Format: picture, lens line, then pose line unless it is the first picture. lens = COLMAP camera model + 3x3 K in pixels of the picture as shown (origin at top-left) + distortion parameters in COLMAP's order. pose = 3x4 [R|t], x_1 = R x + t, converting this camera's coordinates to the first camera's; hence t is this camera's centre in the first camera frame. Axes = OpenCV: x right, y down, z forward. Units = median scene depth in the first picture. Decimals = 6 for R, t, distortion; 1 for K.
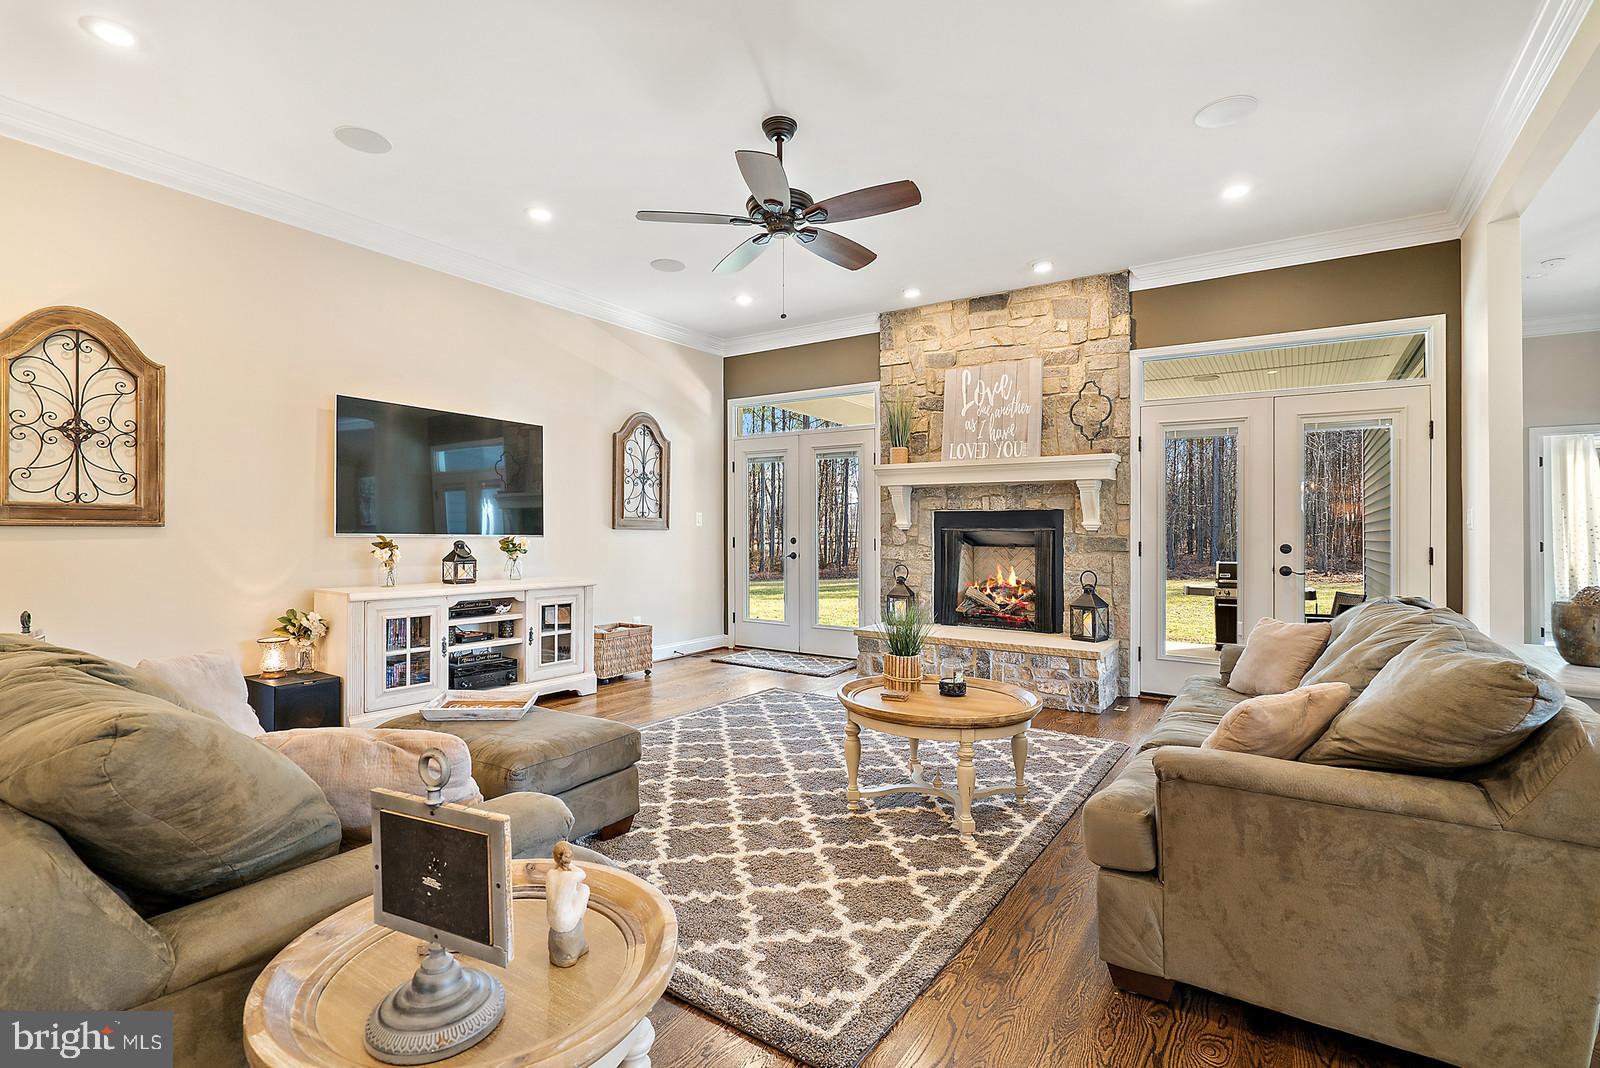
lens RADIAL K [[746.4, 0, 805.5], [0, 746.4, 531.3], [0, 0, 1]] dist [0.000477, 0.000328]
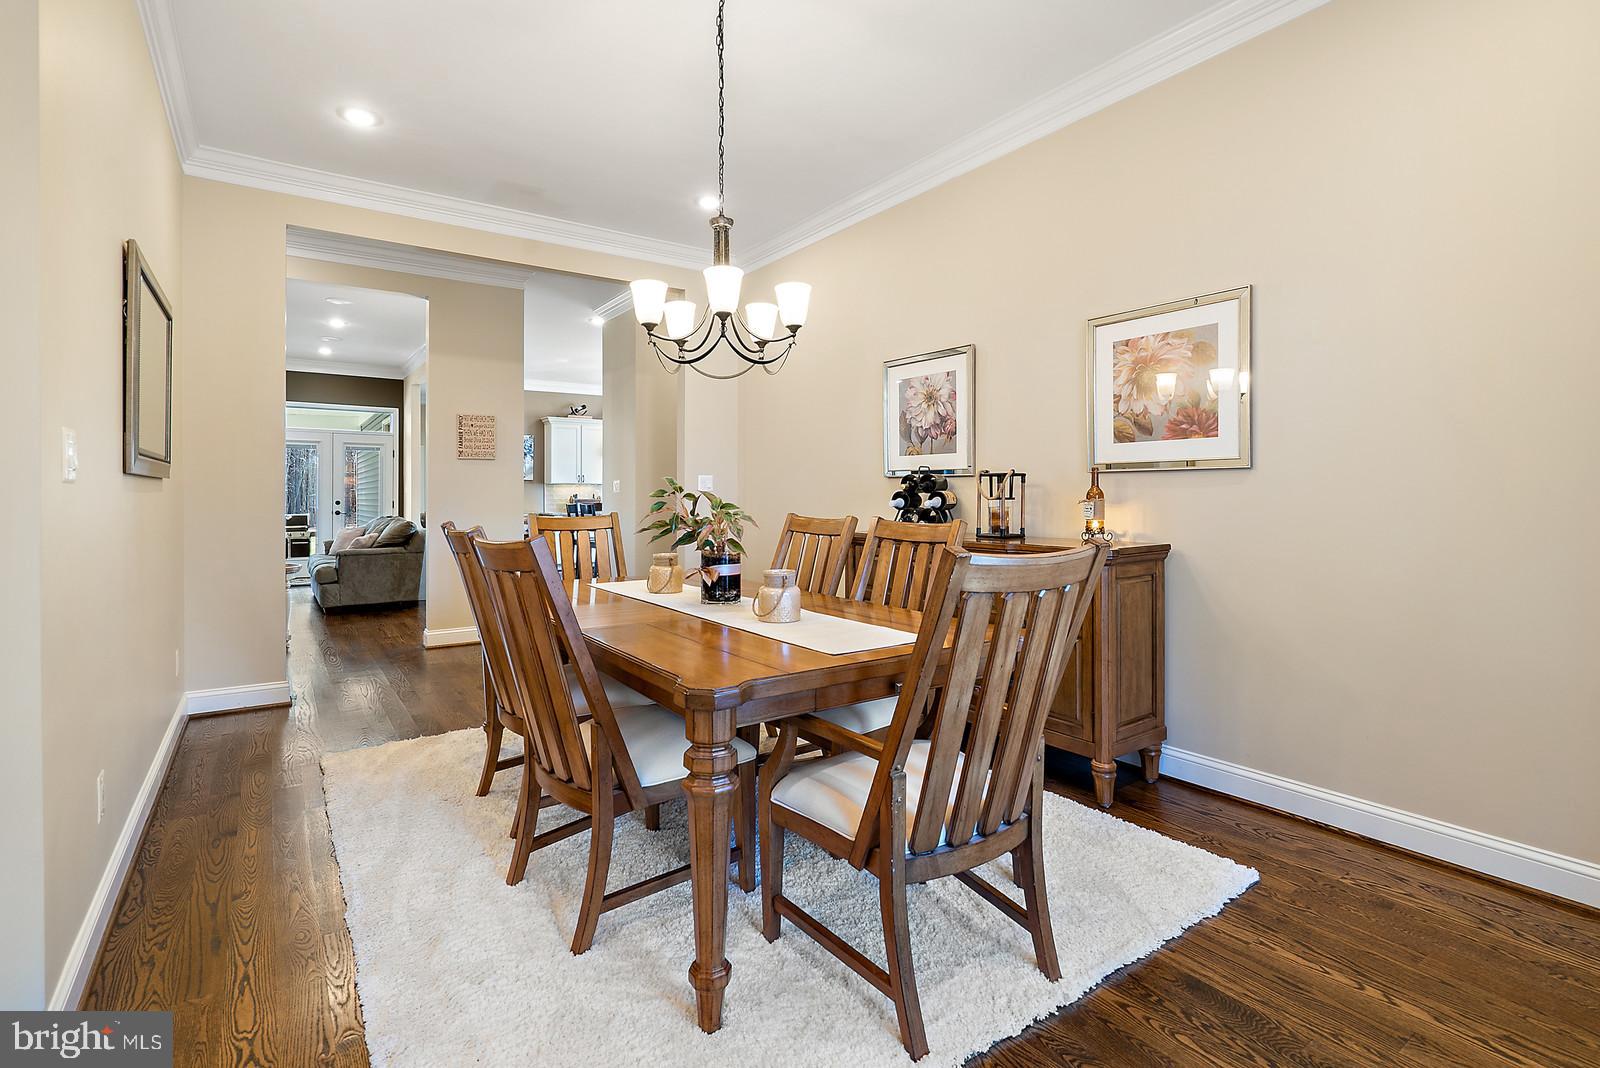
lens RADIAL K [[742.8, 0, 800.1], [0, 742.8, 511.7], [0, 0, 1]] dist [-0.002489, -0.000661]
pose [[0.365941, -0.032566, 0.930068, -0.830968], [0.004776, 0.999440, 0.033116, -0.014739], [-0.930626, -0.007677, 0.365892, -0.996587]]
